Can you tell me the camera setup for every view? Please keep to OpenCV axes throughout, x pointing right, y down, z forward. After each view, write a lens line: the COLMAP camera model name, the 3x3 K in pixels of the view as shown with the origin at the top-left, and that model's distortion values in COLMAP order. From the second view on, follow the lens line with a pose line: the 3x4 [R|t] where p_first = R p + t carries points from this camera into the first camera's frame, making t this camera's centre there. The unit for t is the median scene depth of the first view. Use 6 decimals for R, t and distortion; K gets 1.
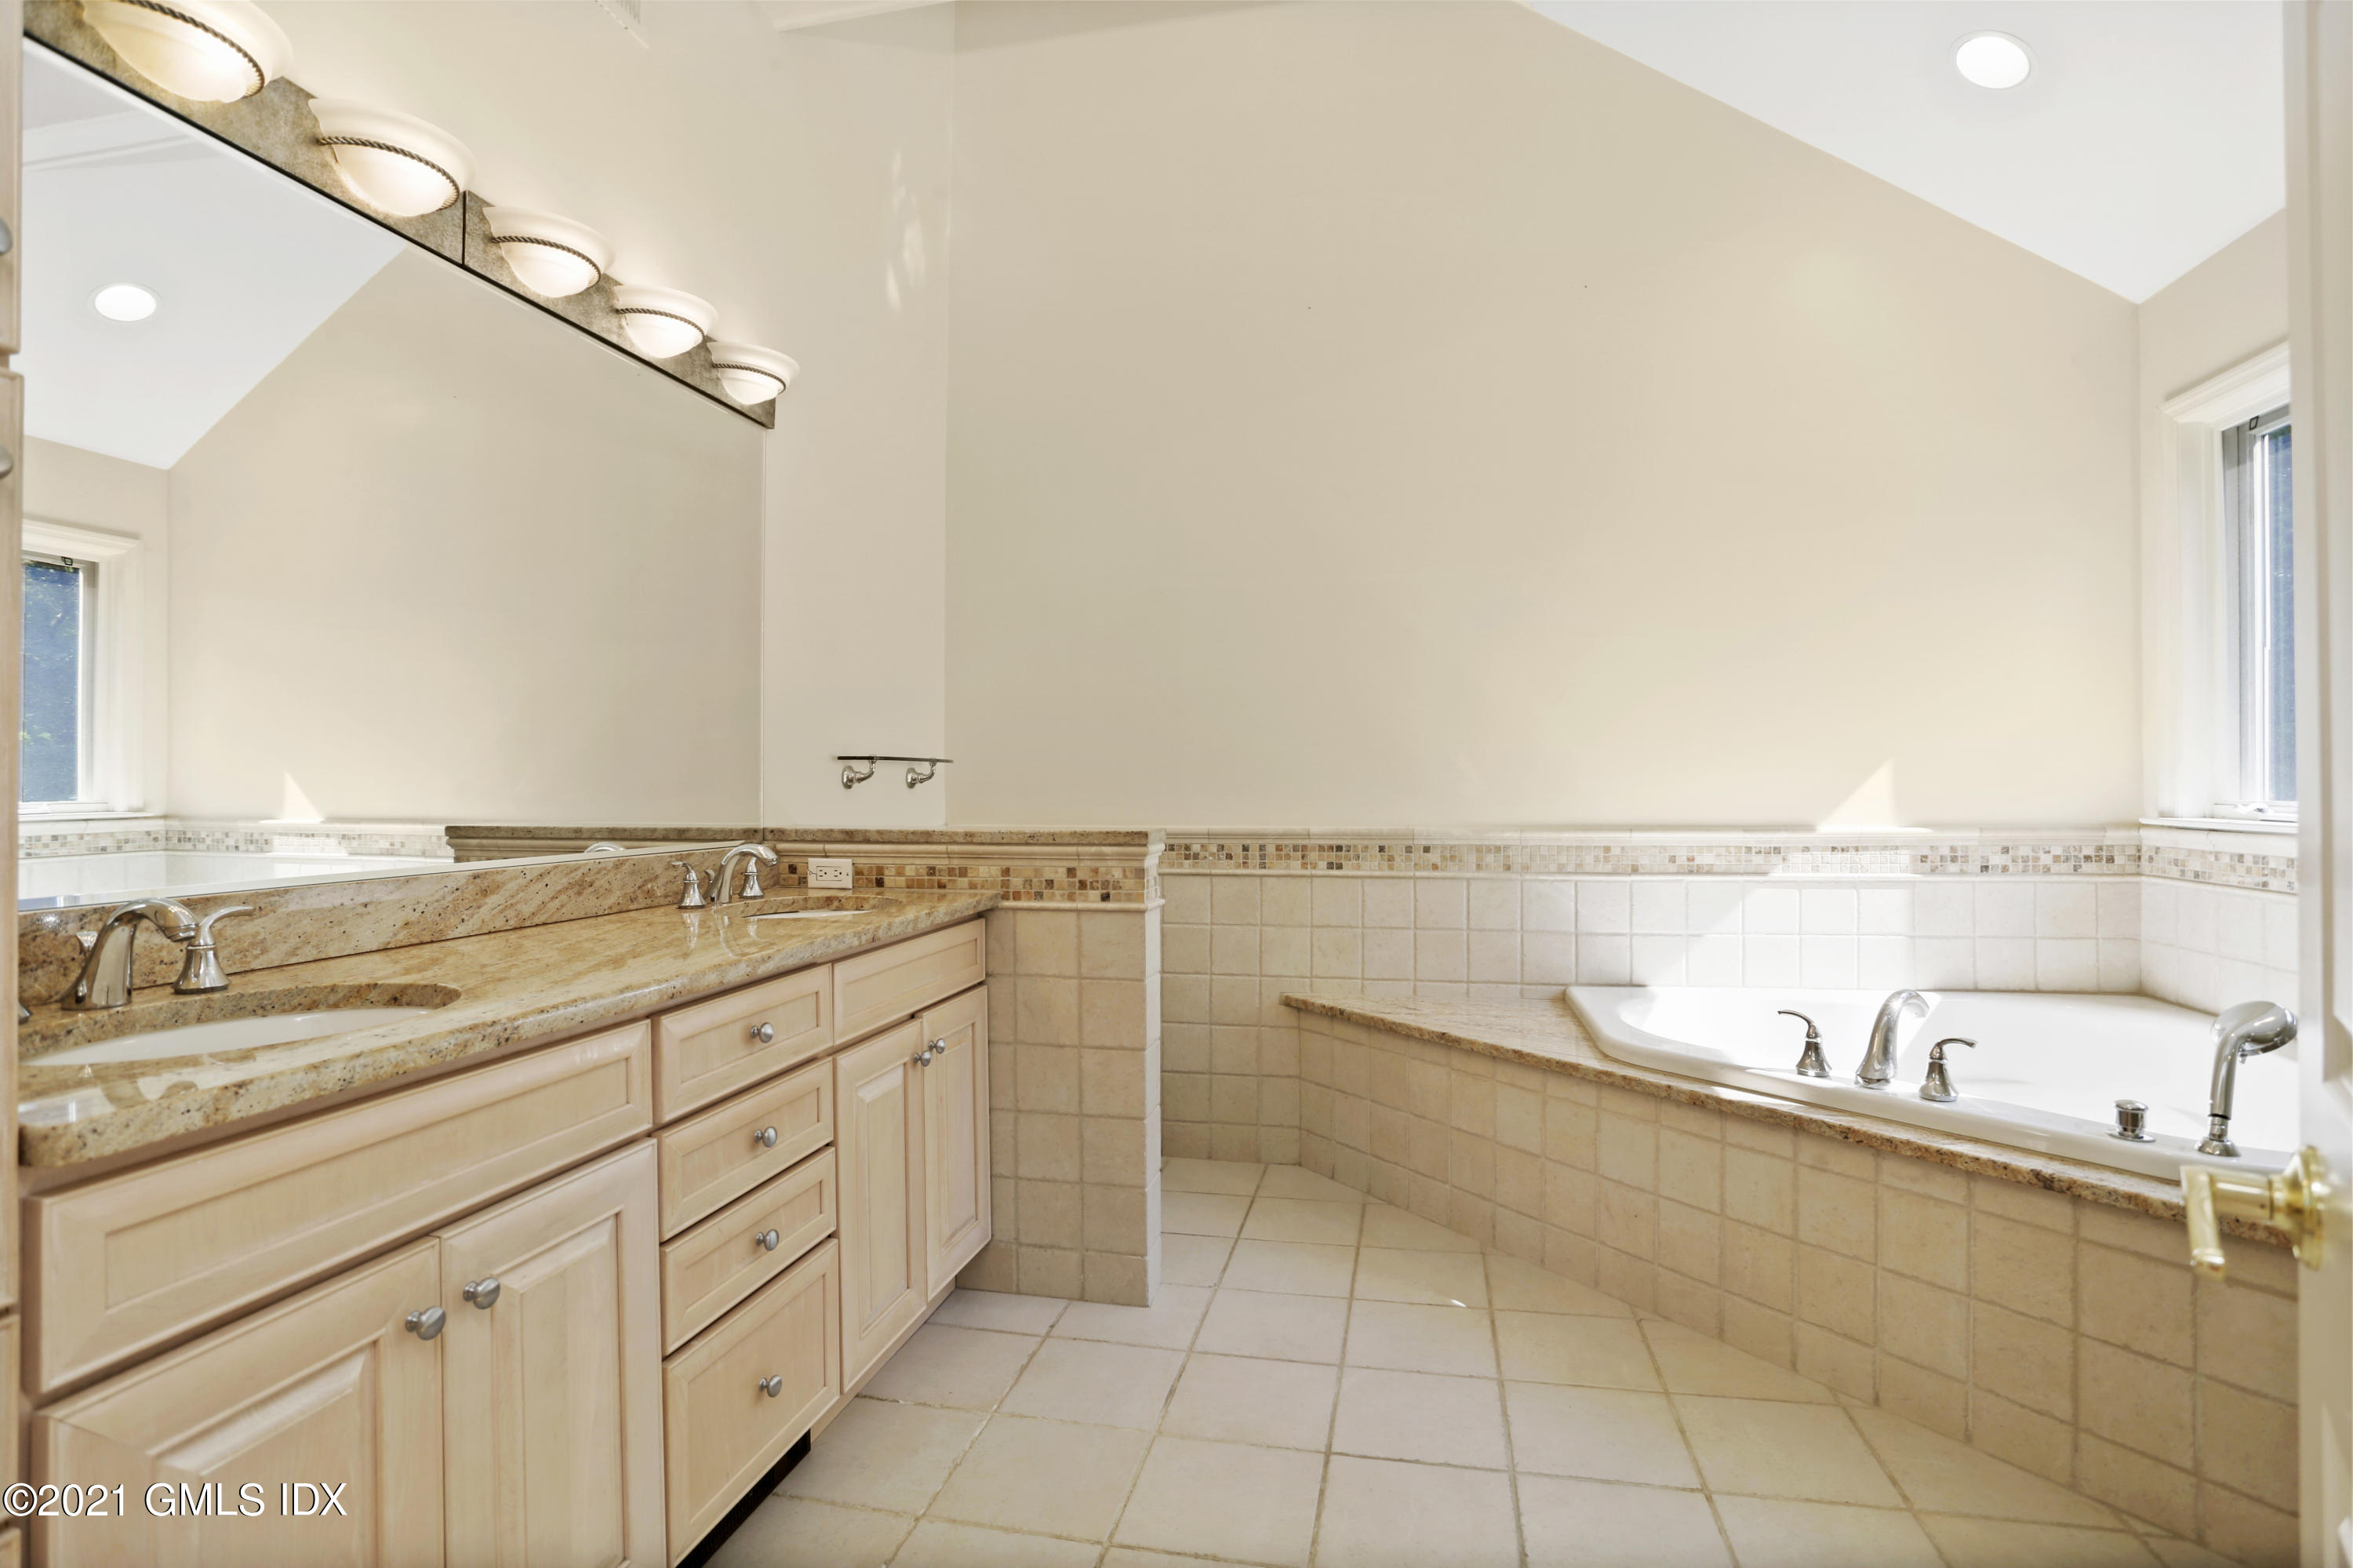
lens RADIAL K [[1147.8, 0, 1176.5], [0, 1147.8, 784.0], [0, 0, 1]] dist [-0.090851, 0.039936]
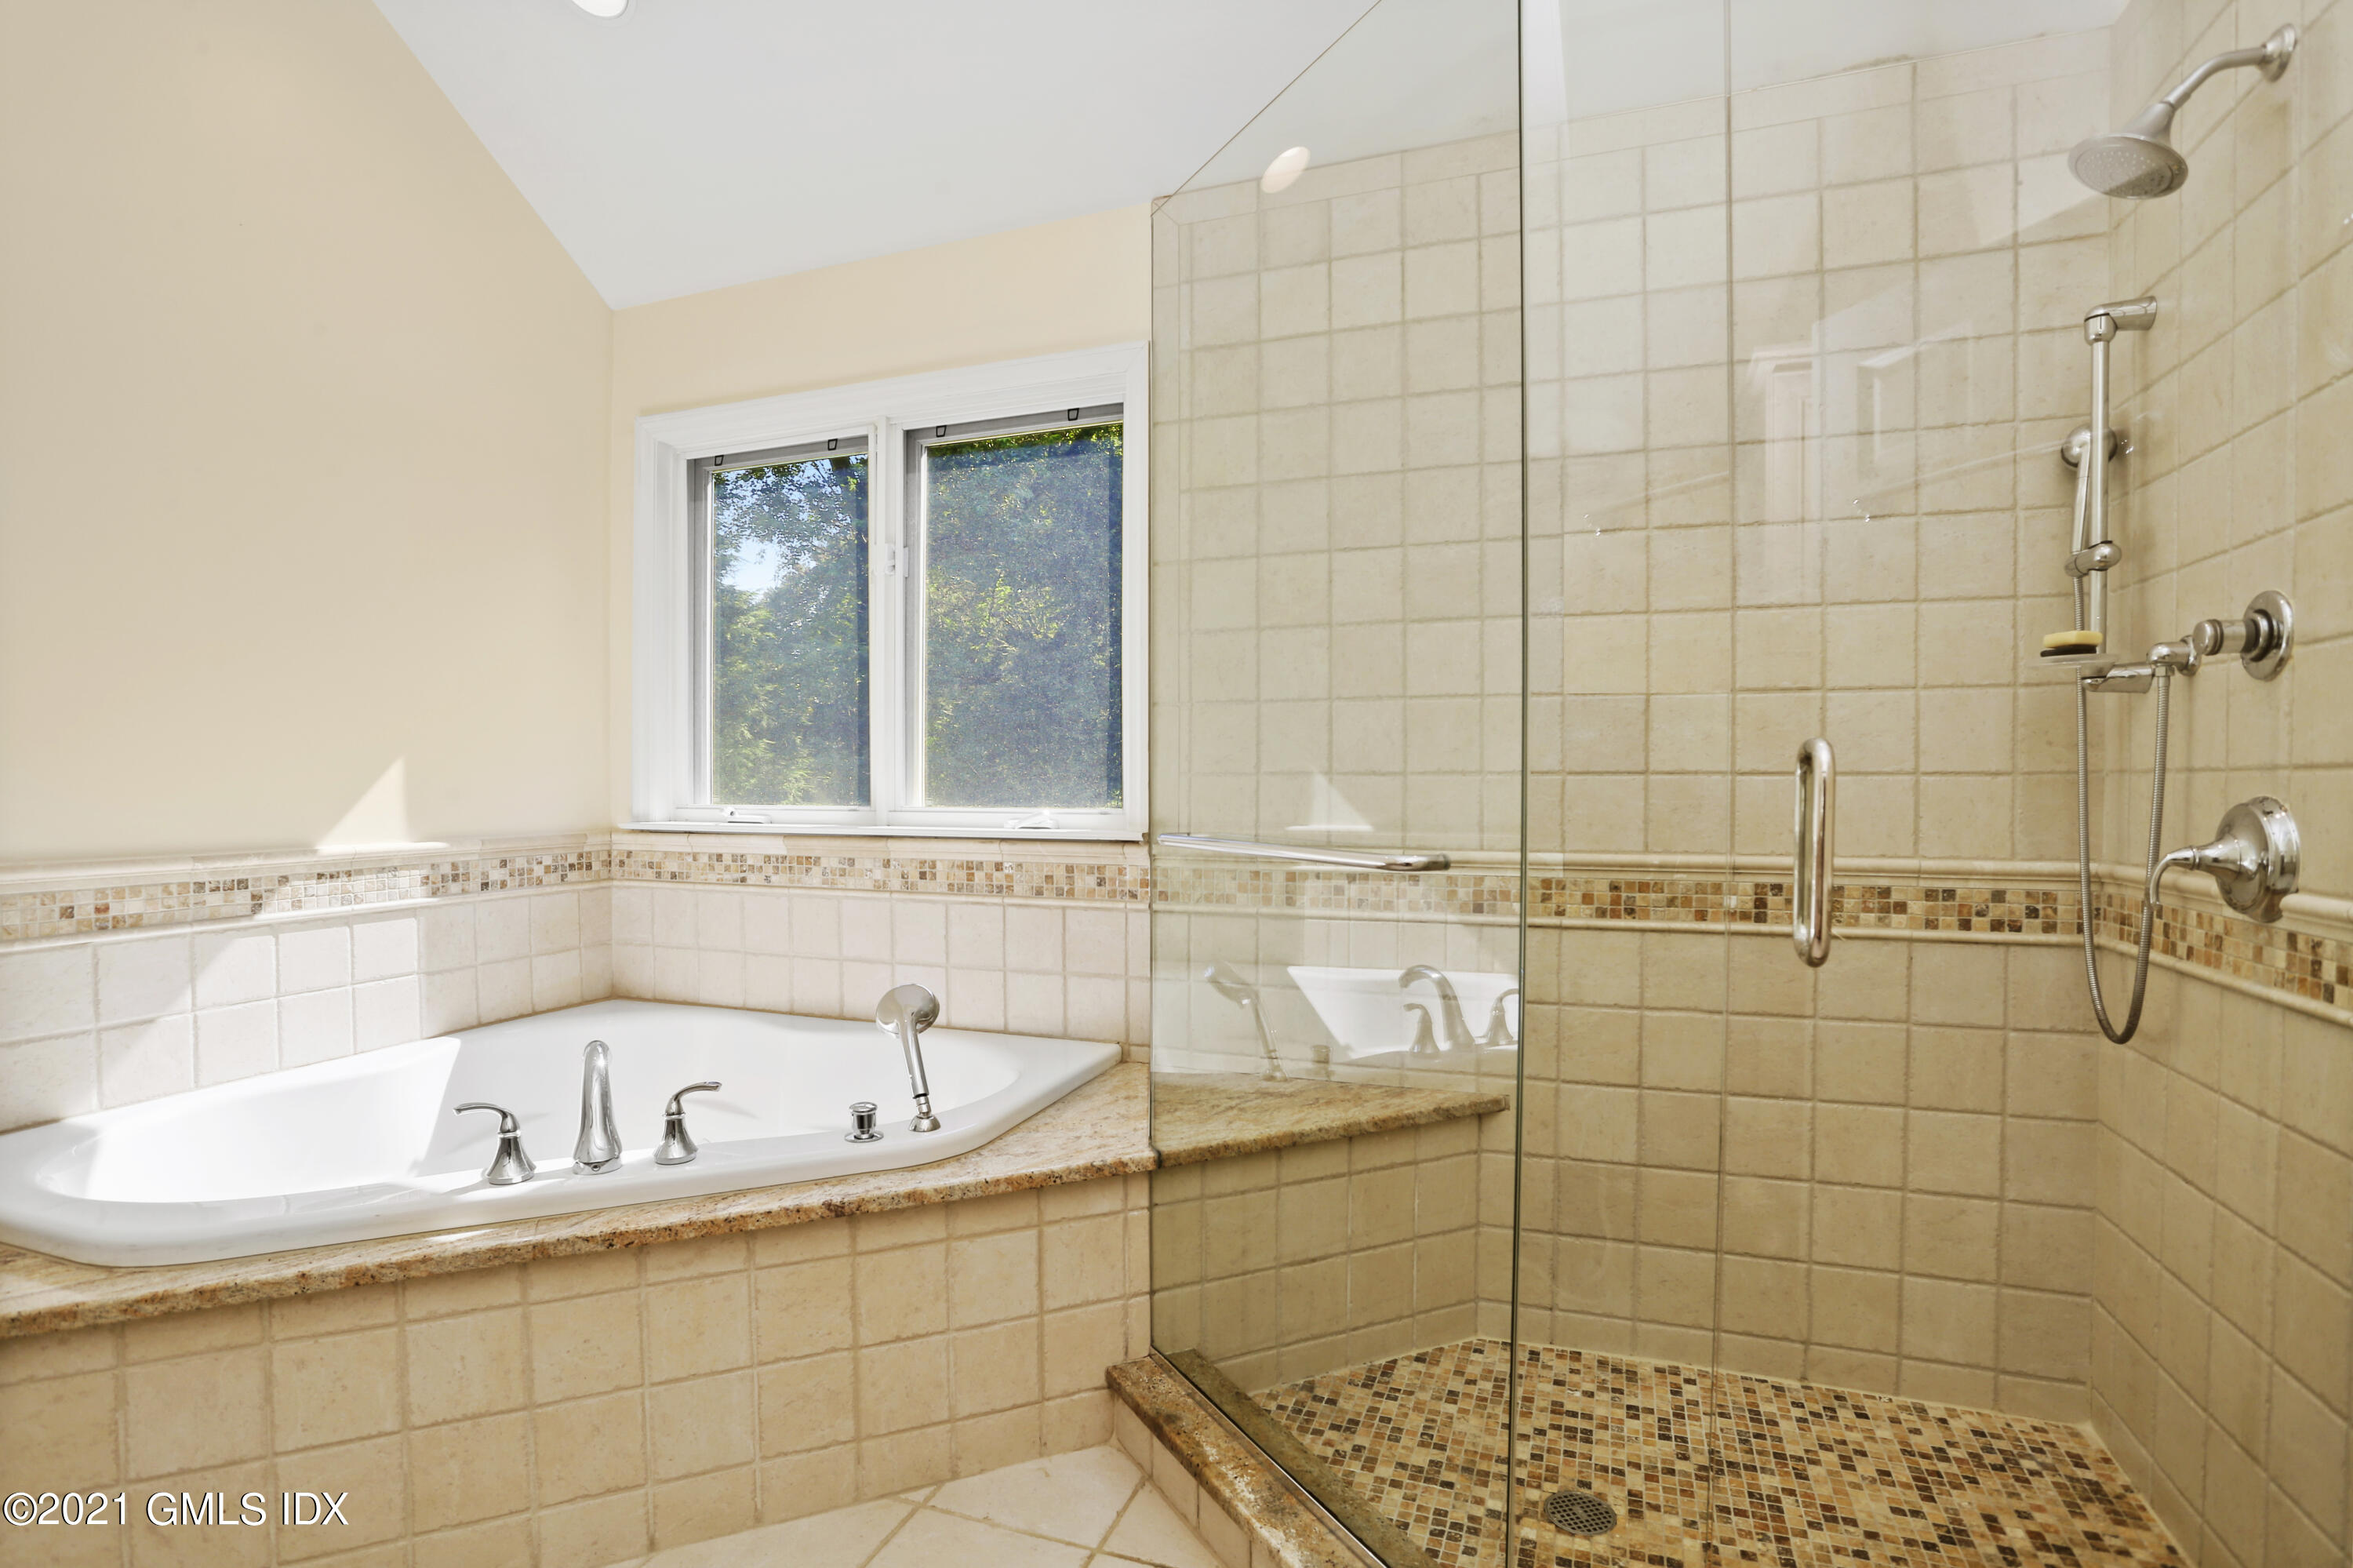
lens RADIAL K [[1147.8, 0, 1176.5], [0, 1147.8, 784.0], [0, 0, 1]] dist [-0.090851, 0.039936]
pose [[0.125939, 0.001453, 0.992037, -0.088253], [-0.001712, 0.999998, -0.001247, -0.005021], [-0.992037, -0.001541, 0.125941, 0.353294]]
